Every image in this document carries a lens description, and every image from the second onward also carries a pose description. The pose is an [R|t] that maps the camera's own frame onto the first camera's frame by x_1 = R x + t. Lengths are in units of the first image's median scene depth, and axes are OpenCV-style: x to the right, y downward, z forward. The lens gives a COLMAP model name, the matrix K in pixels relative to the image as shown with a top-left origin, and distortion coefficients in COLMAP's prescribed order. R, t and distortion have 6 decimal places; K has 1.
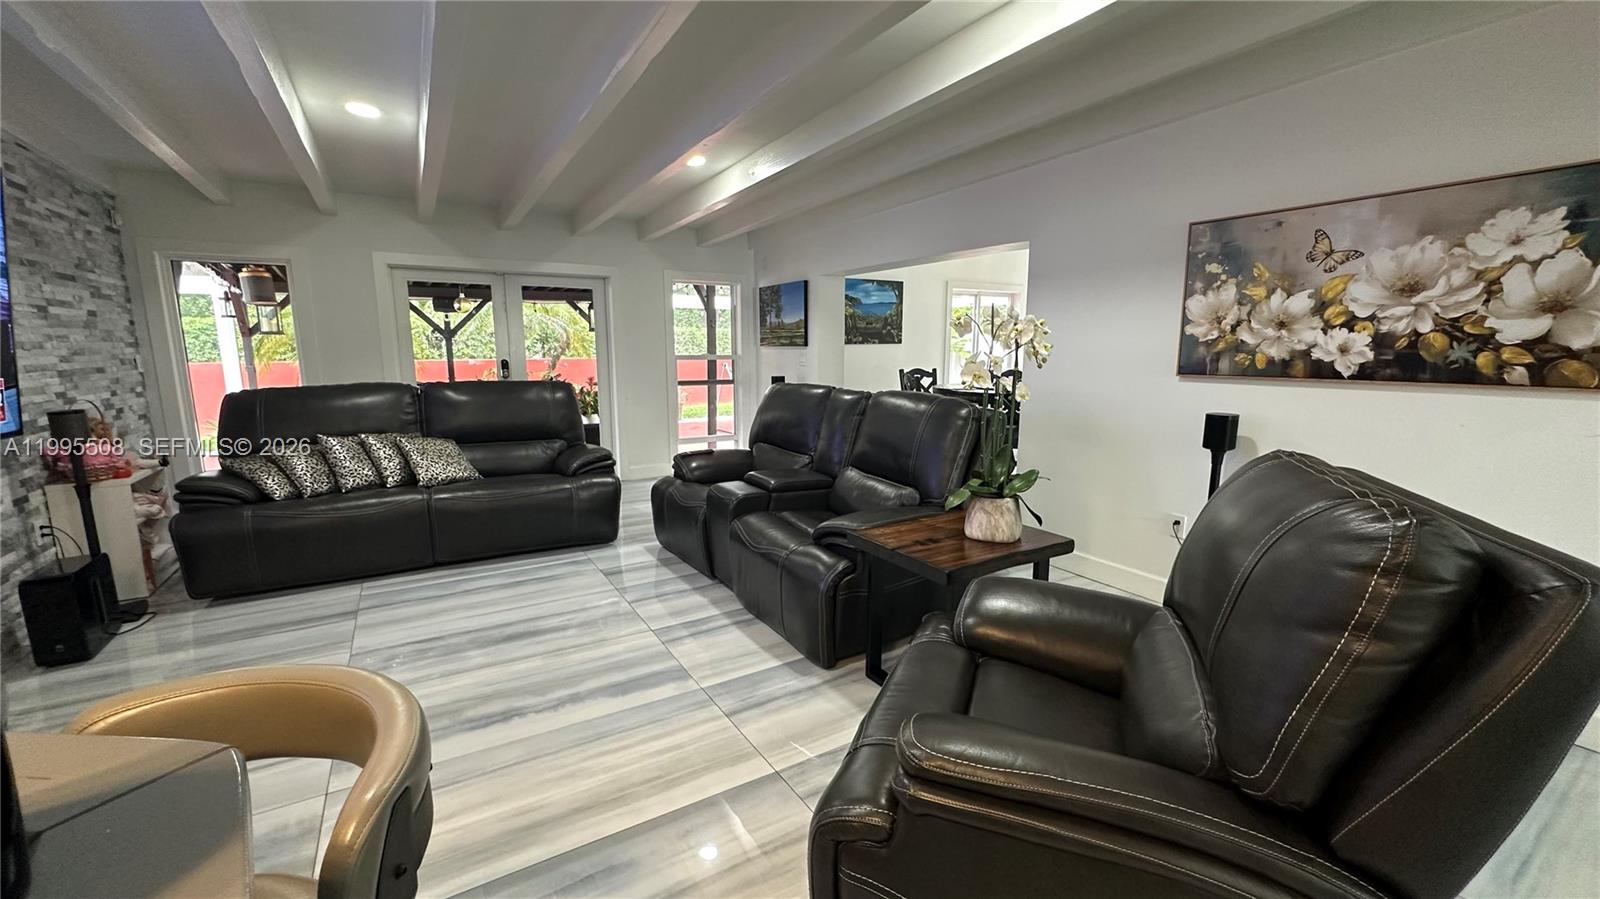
lens RADIAL K [[638.1, 0, 805.0], [0, 638.1, 448.5], [0, 0, 1]] dist [-0.006413, 0.001672]
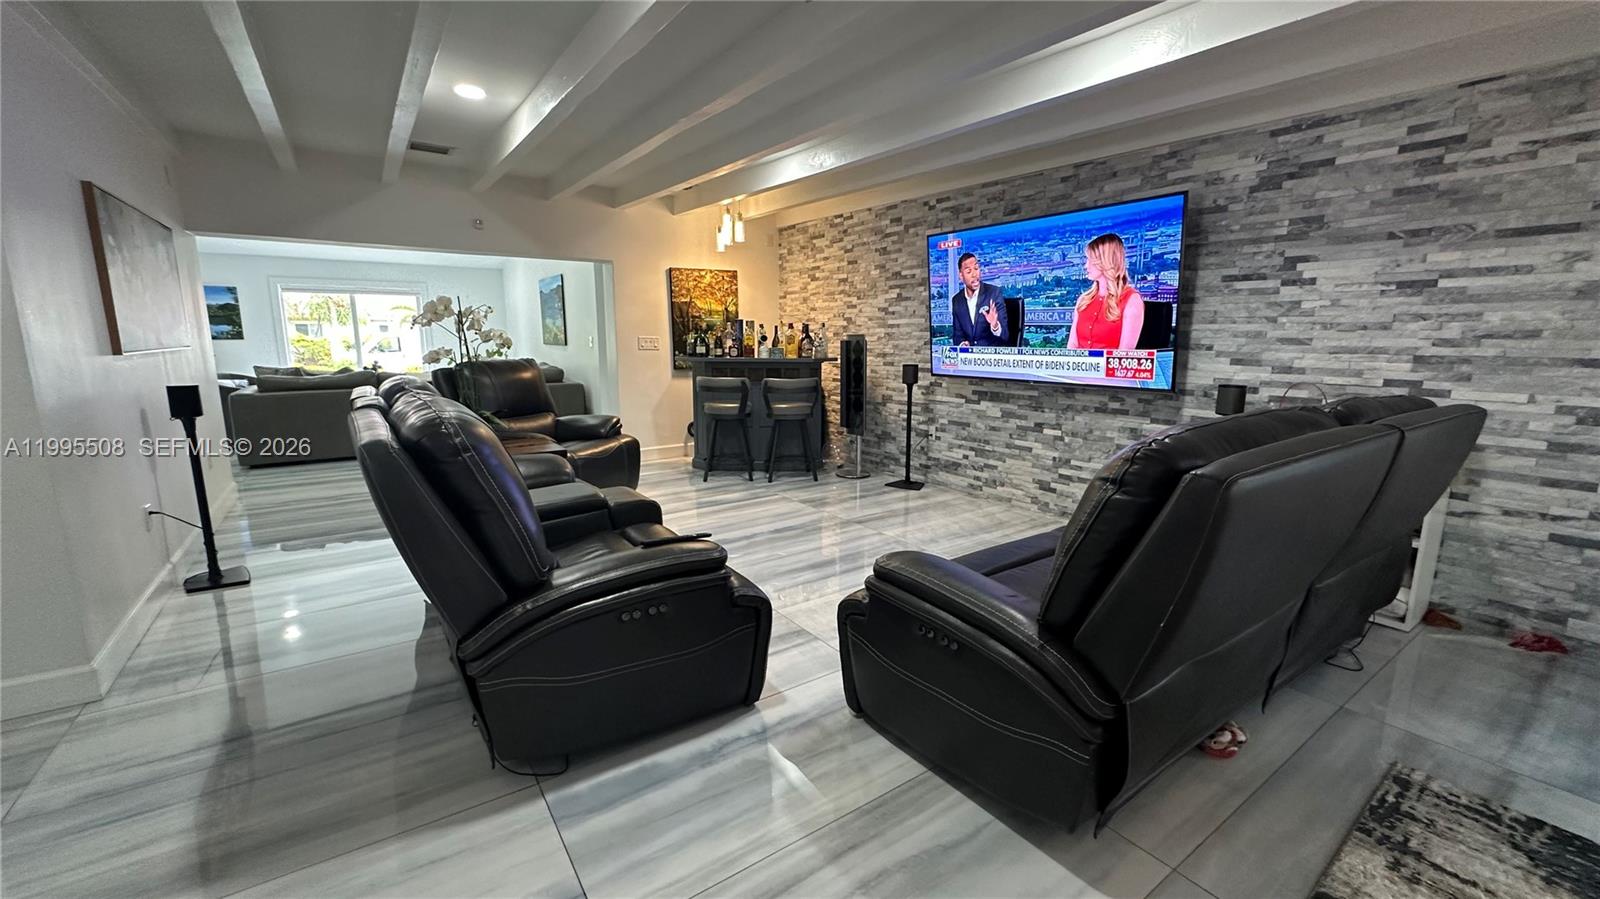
lens RADIAL K [[638.1, 0, 801.1], [0, 638.1, 450.4], [0, 0, 1]] dist [-0.006413, 0.001672]
pose [[-0.998582, 0.006070, -0.052883, -0.312600], [-0.011892, 0.942932, 0.332772, -0.290739], [0.051885, 0.332929, -0.941523, 1.895183]]
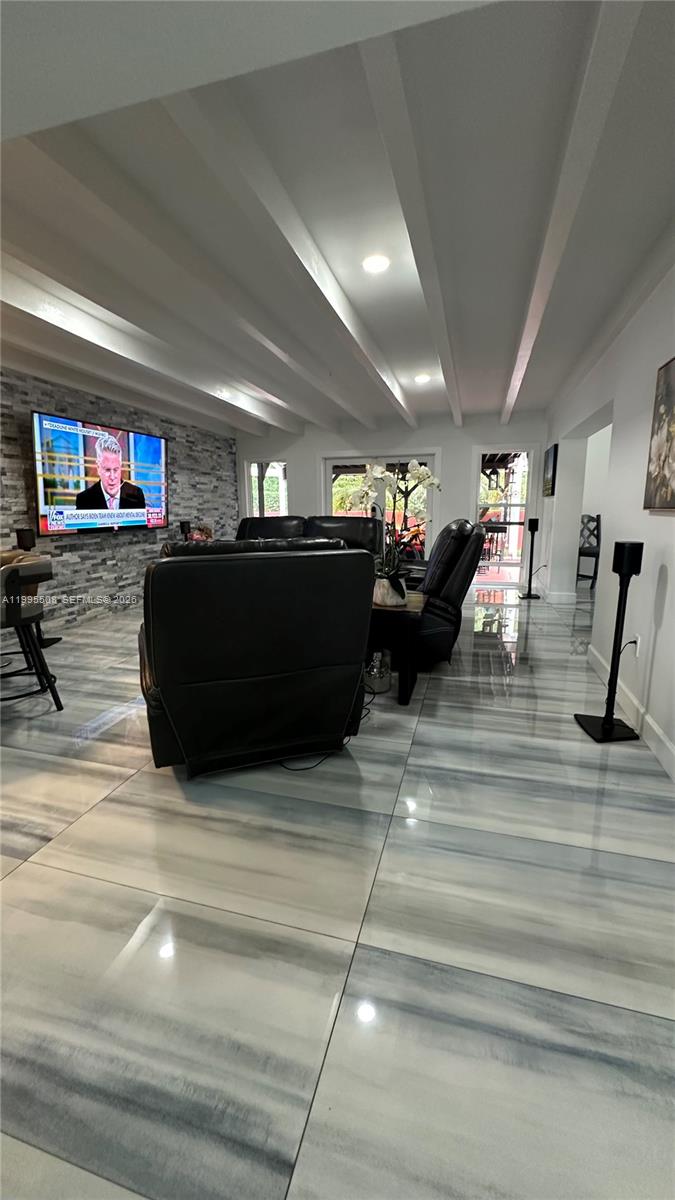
lens RADIAL K [[478.6, 0, 338.7], [0, 478.6, 602.6], [0, 0, 1]] dist [-0.006413, 0.001672]
pose [[0.673218, 0.141392, -0.725800, 0.835594], [-0.110415, 0.989766, 0.090400, 0.028322], [0.731154, 0.019280, 0.681940, 0.045305]]
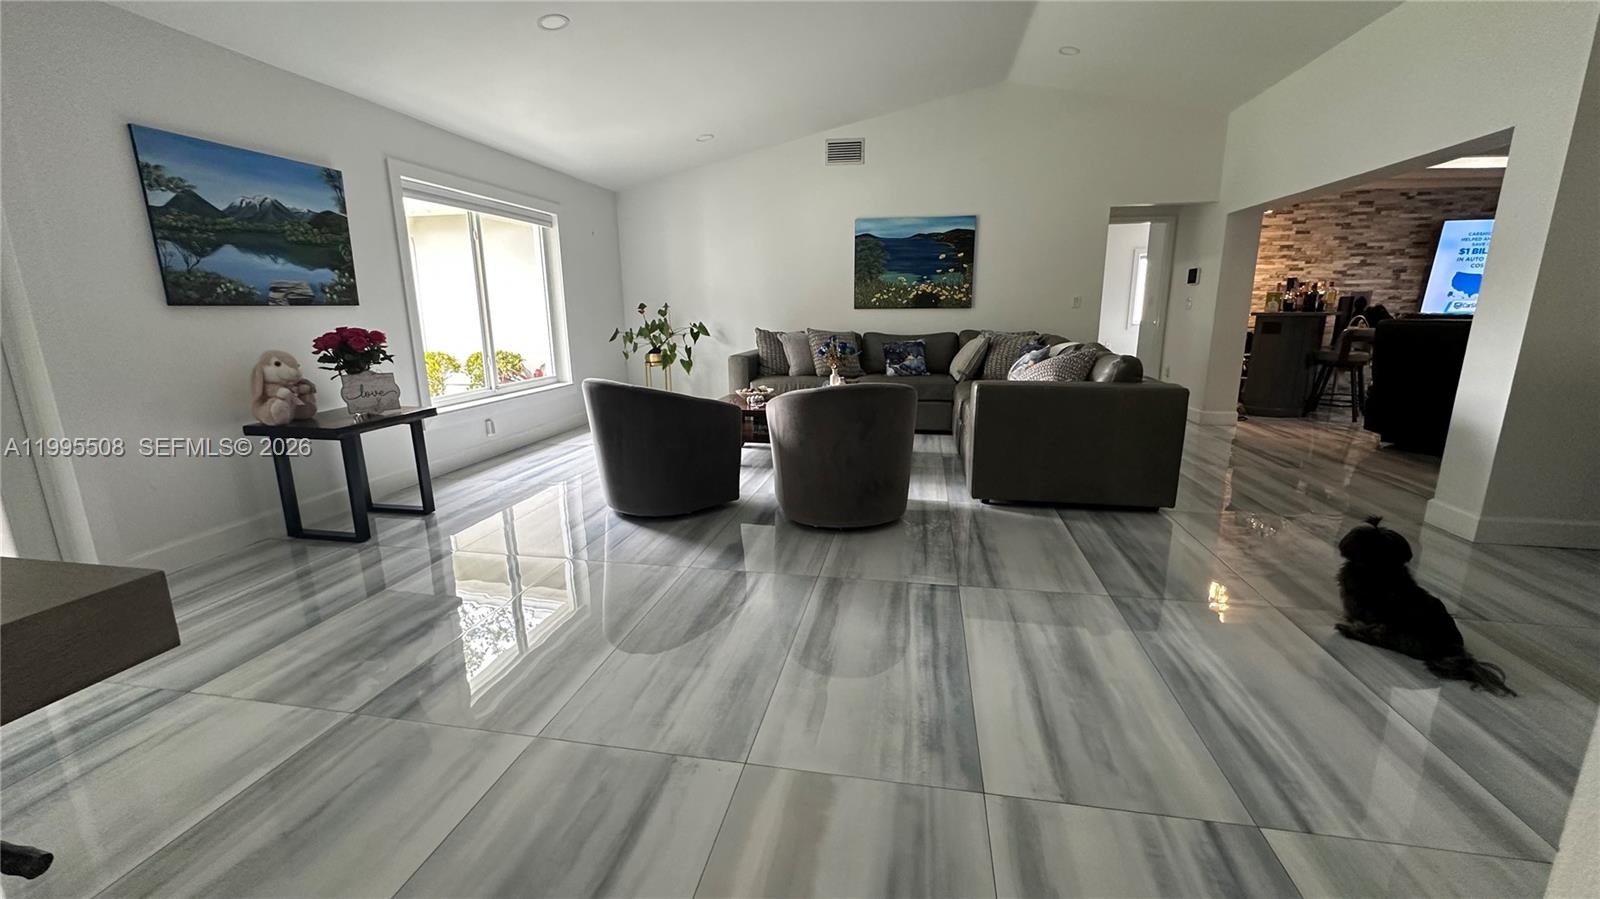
lens RADIAL K [[638.1, 0, 799.9], [0, 638.1, 451.7], [0, 0, 1]] dist [-0.006413, 0.001672]
pose [[-0.674953, 0.168639, -0.718331, 2.420493], [-0.110542, 0.939434, 0.324413, 0.009214], [0.729533, 0.298369, -0.615432, 0.267207]]
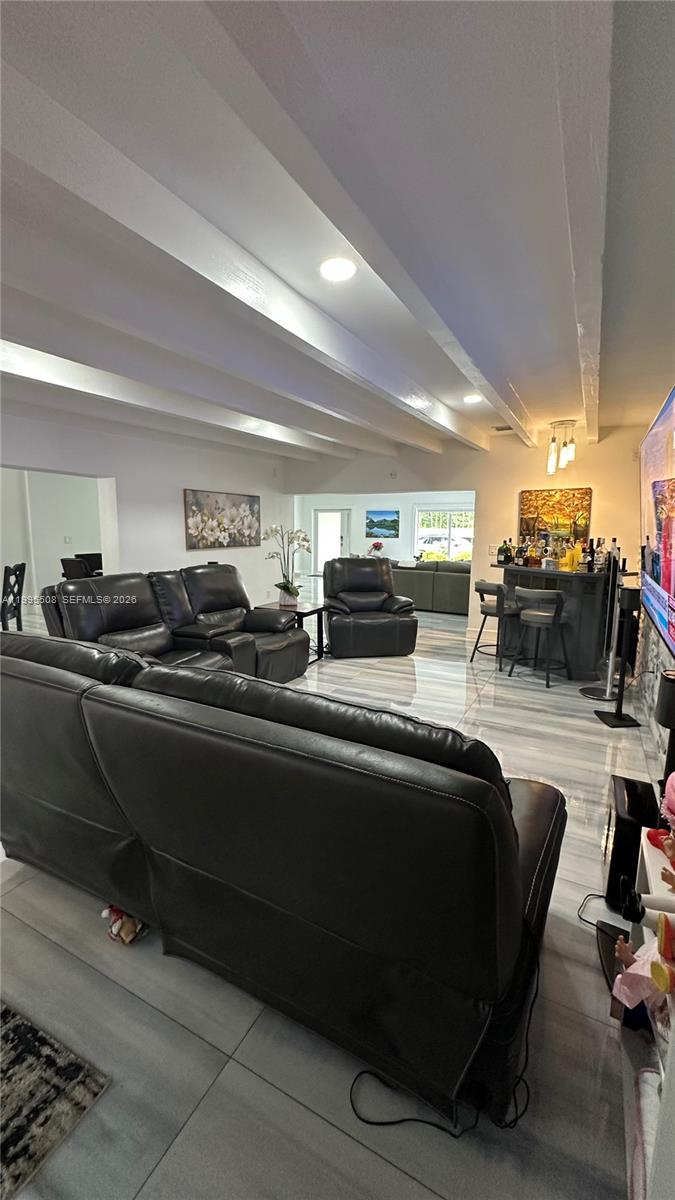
lens RADIAL K [[478.6, 0, 336.6], [0, 478.6, 604.5], [0, 0, 1]] dist [-0.006413, 0.001672]
pose [[-0.503739, -0.141292, 0.852223, -1.279049], [0.129762, 0.962964, 0.236353, -0.267059], [-0.854054, 0.229647, -0.466748, 1.390354]]
